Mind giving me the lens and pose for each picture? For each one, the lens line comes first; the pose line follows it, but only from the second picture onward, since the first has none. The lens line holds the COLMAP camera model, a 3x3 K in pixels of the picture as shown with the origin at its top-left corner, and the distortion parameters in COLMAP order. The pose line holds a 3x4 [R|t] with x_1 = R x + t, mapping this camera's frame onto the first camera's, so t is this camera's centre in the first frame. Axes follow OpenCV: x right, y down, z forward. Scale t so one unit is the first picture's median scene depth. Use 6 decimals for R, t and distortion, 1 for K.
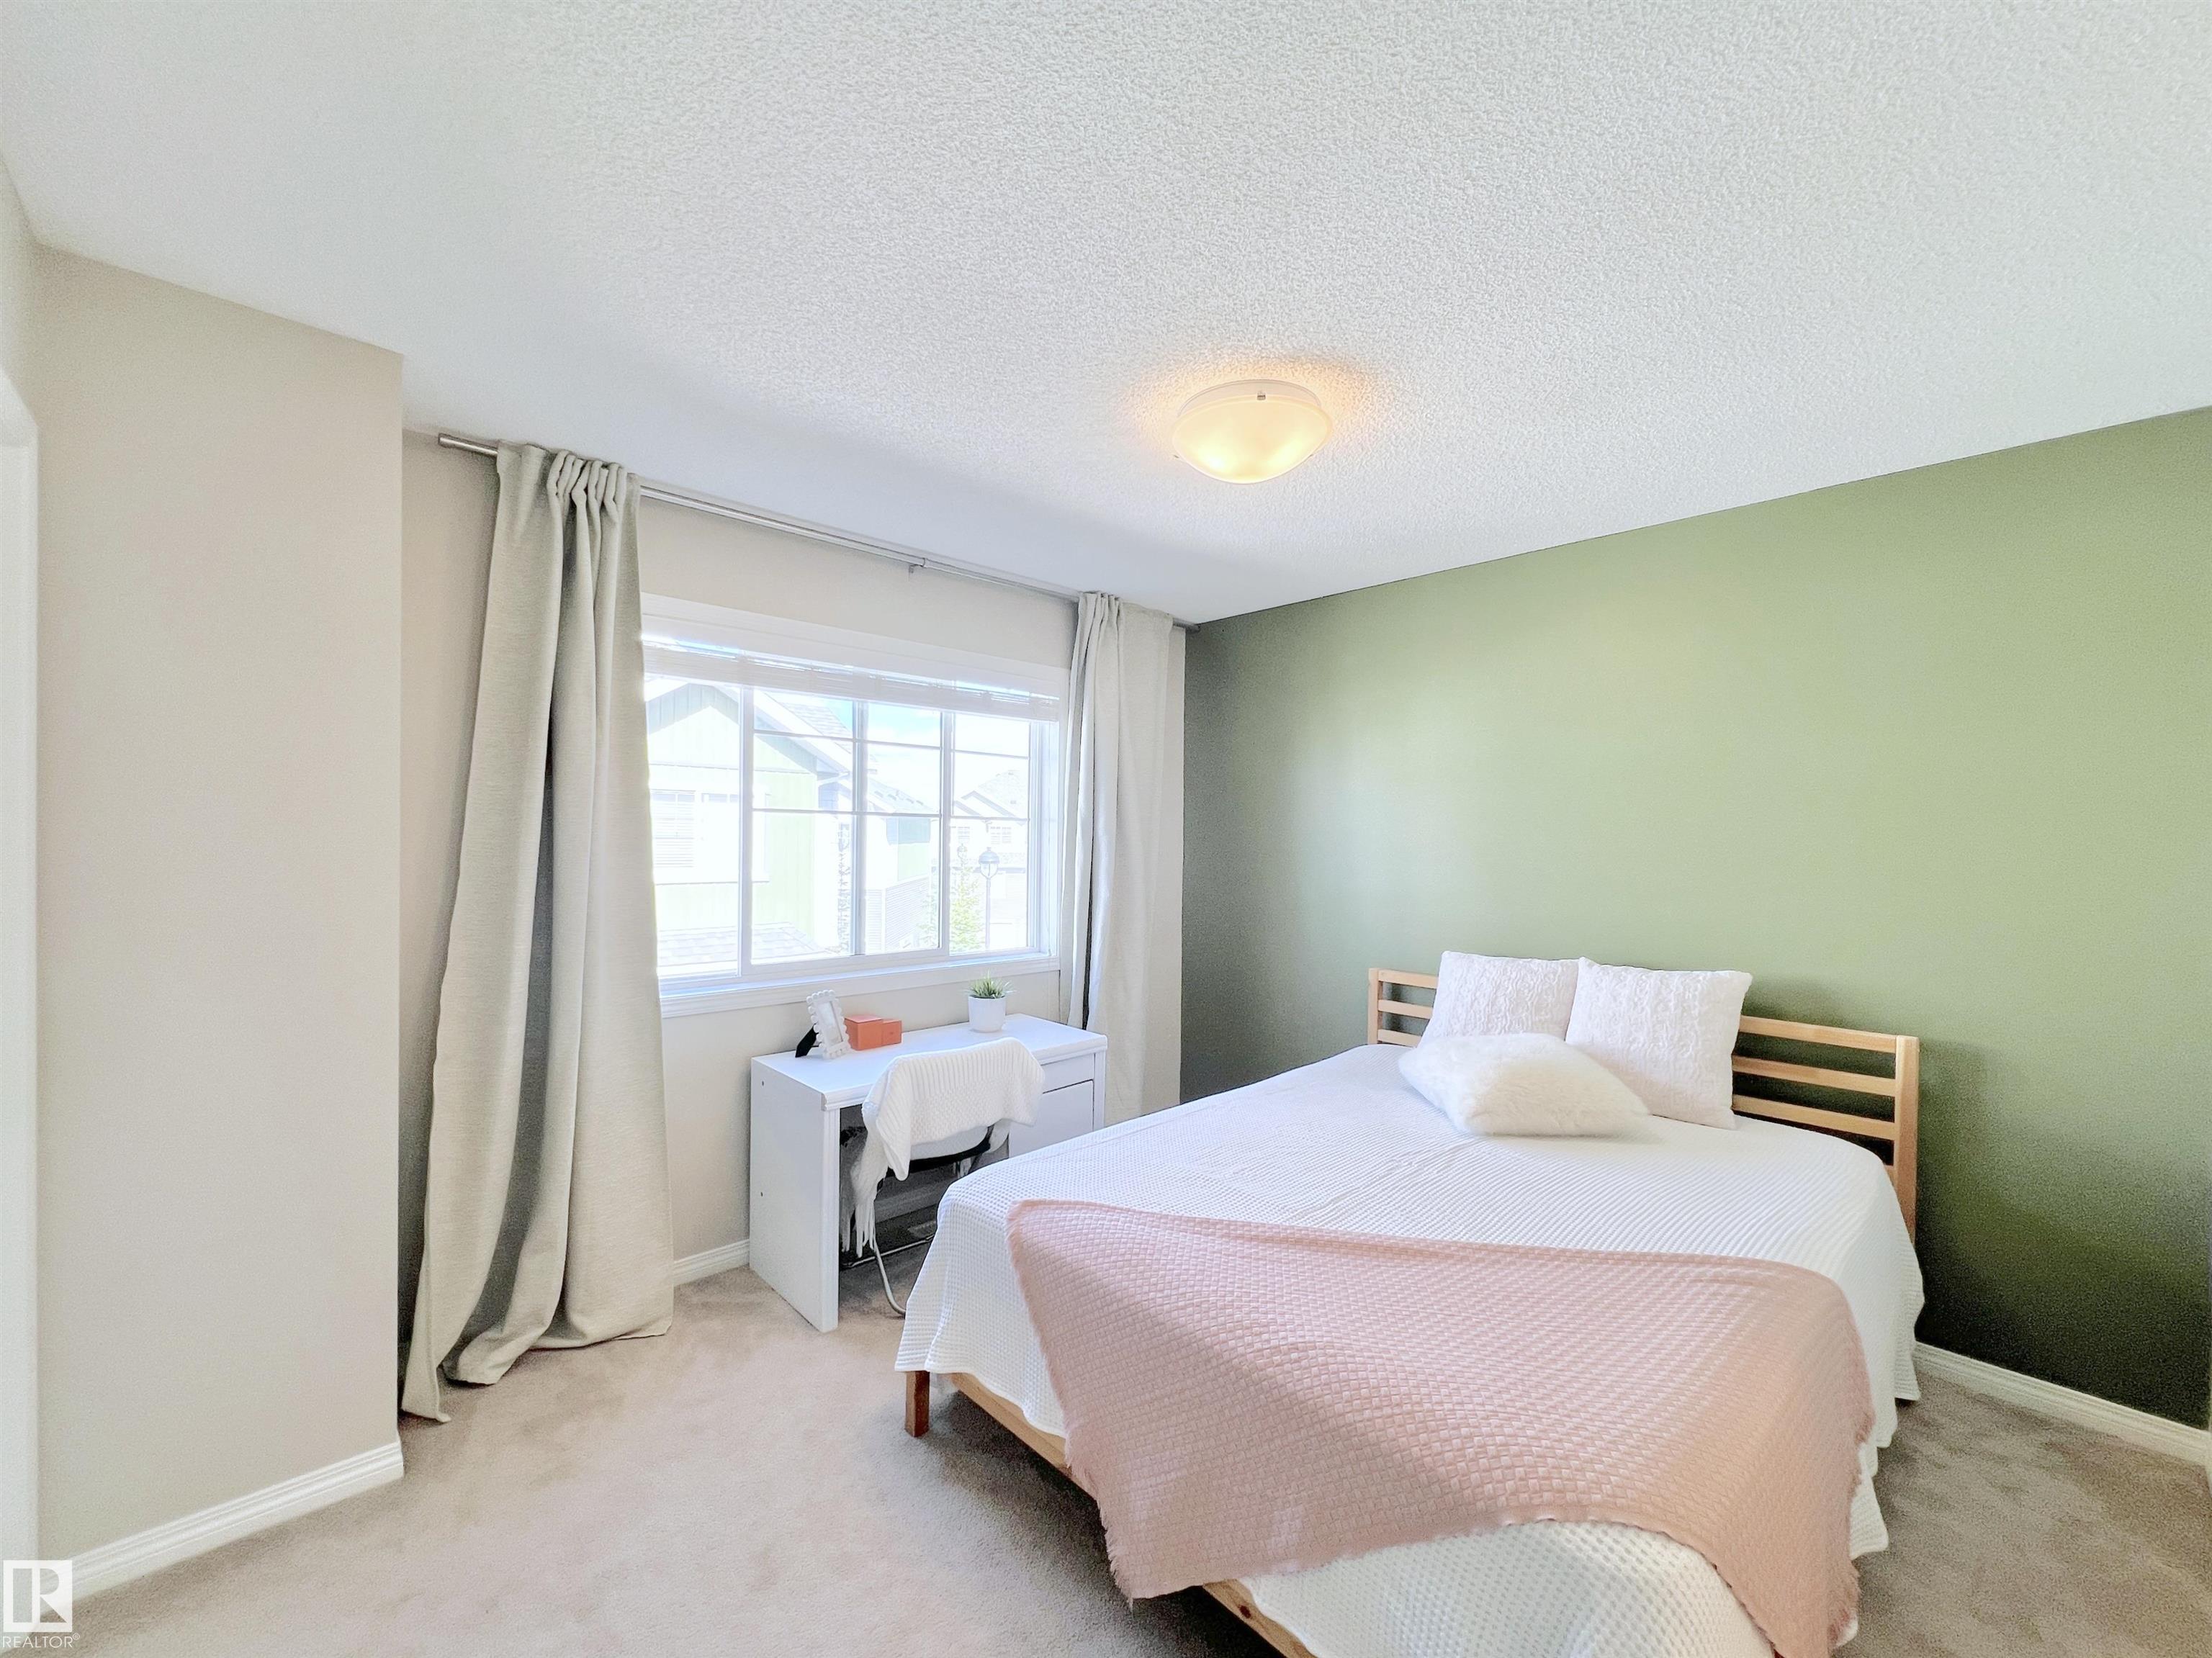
lens RADIAL K [[896.7, 0, 1096.2], [0, 896.7, 838.0], [0, 0, 1]] dist [-0.001624, -0.000257]
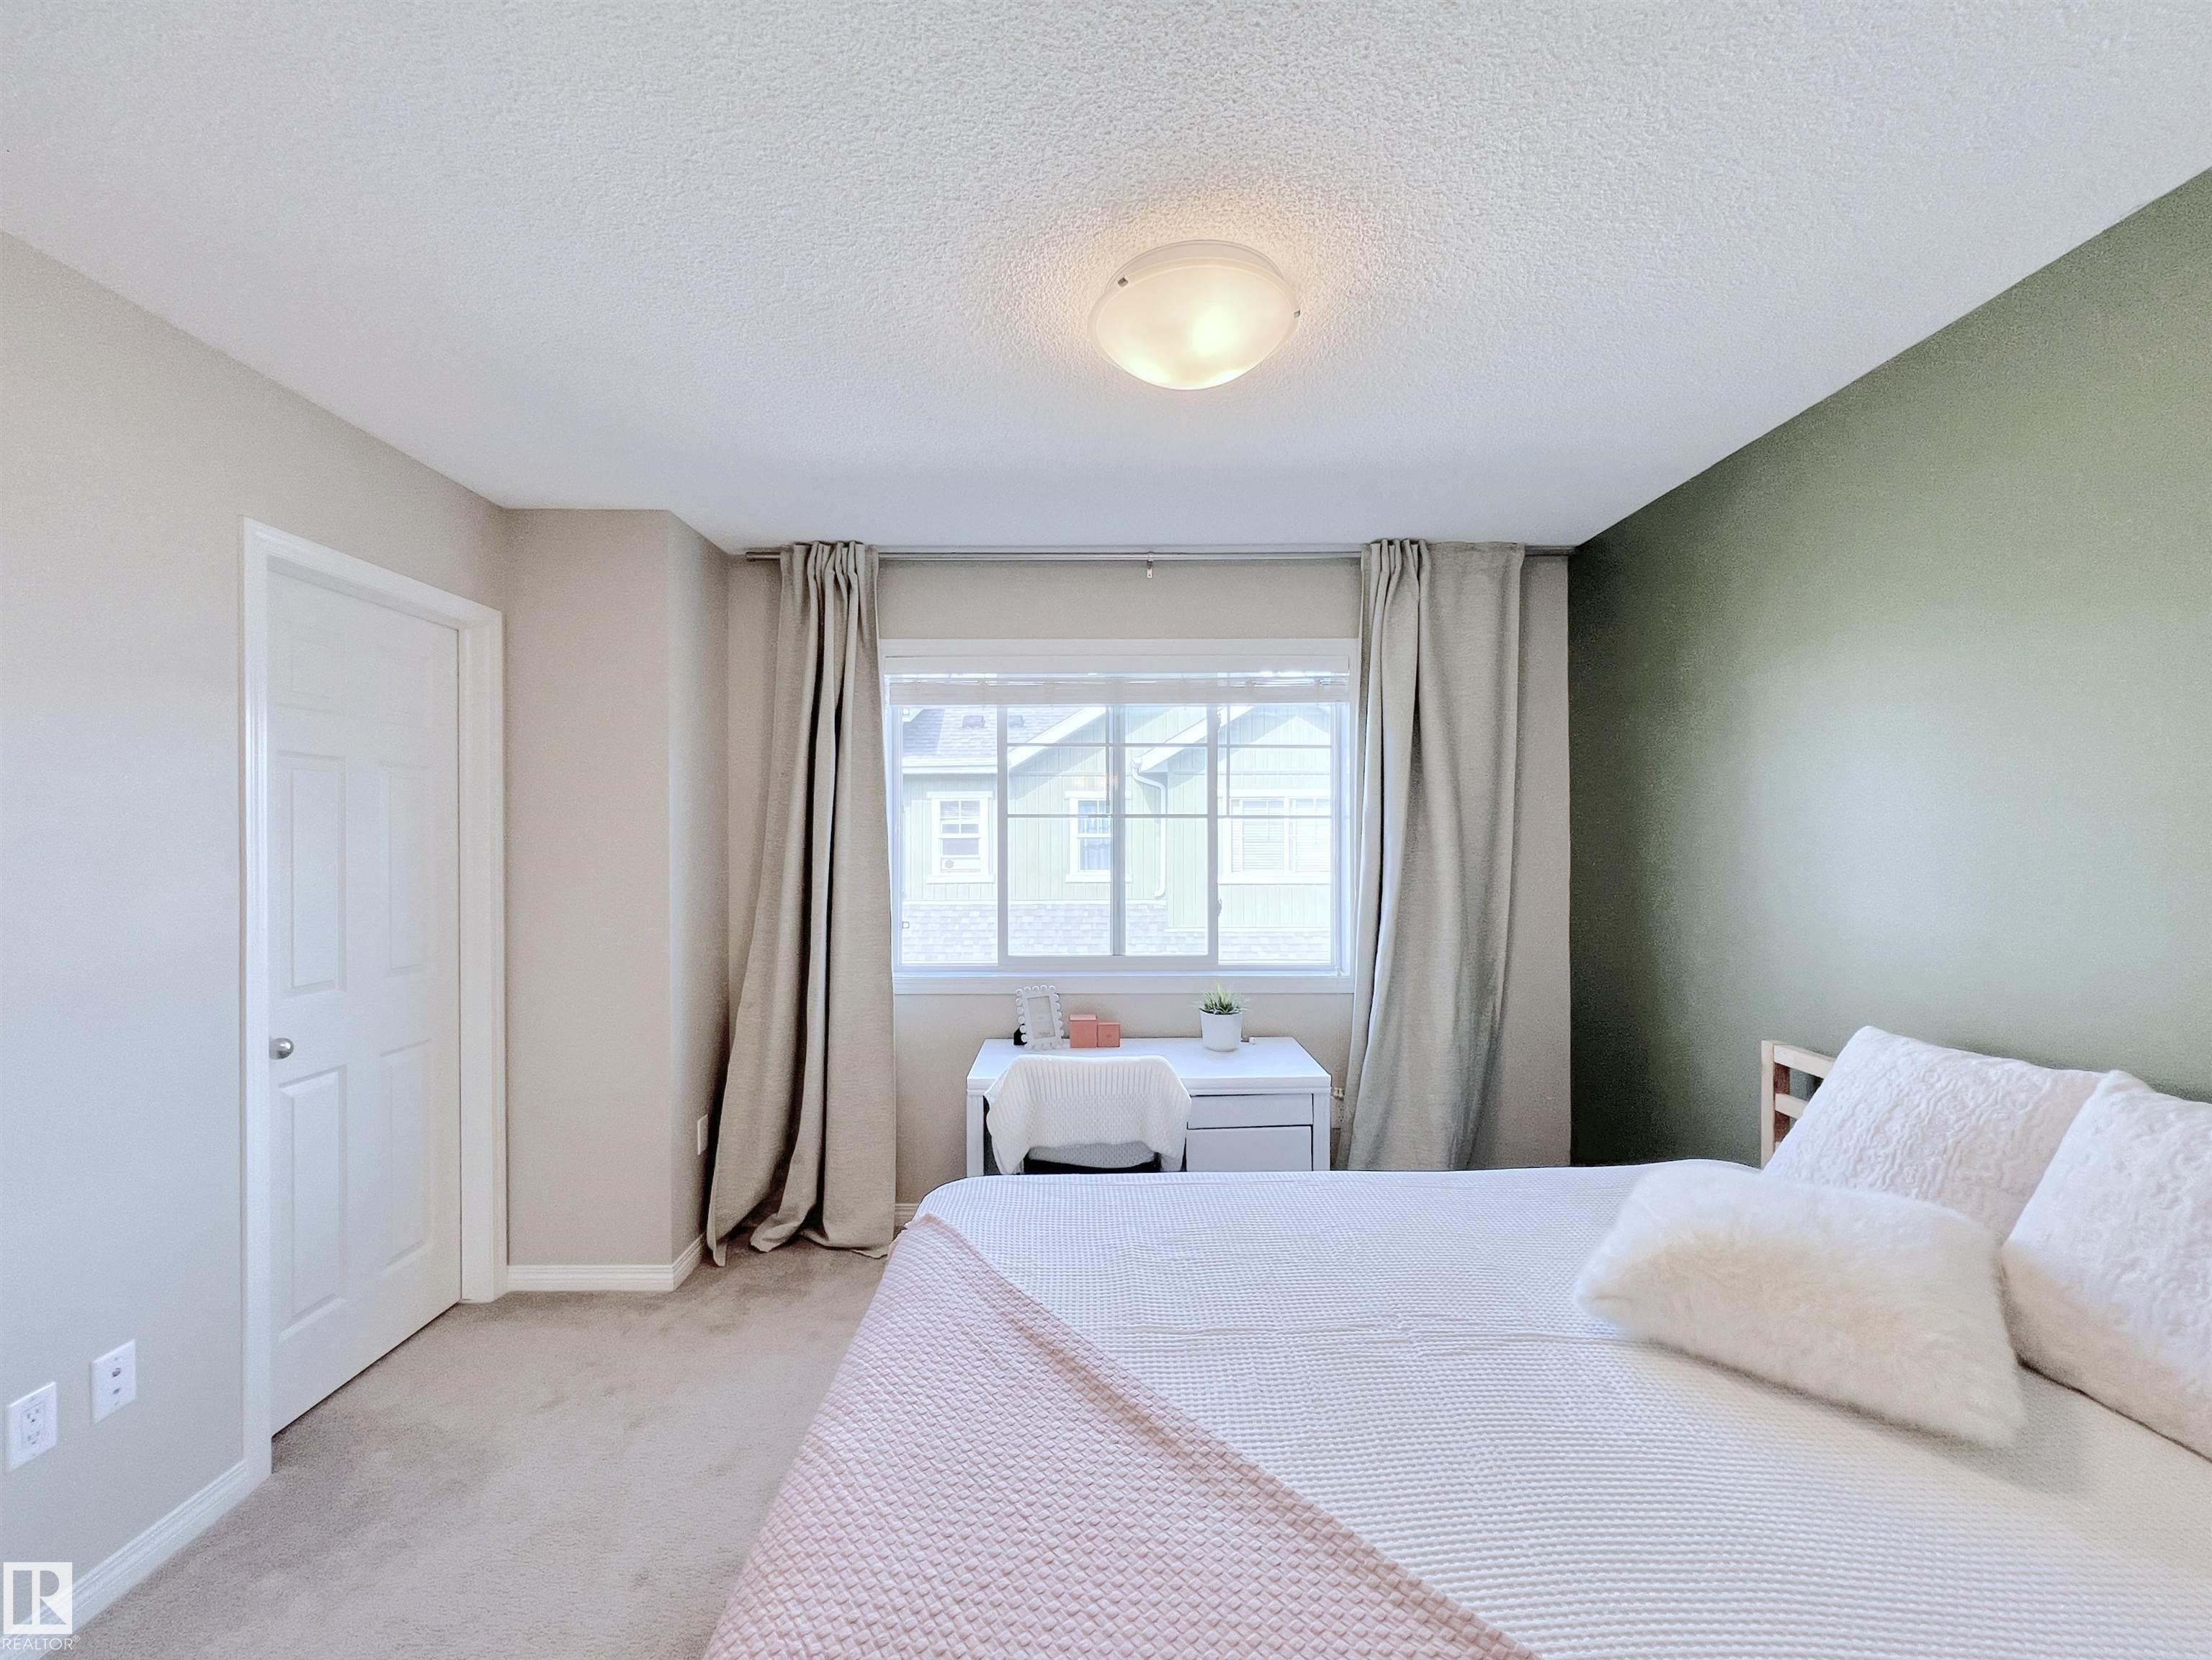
lens RADIAL K [[901.8, 0, 1076.9], [0, 901.8, 827.3], [0, 0, 1]] dist [-0.003706, 0.000513]
pose [[0.731305, -0.020321, -0.681748, 0.497220], [0.010051, 0.999769, -0.019018, 0.005718], [0.681977, 0.007055, 0.731340, 0.277868]]
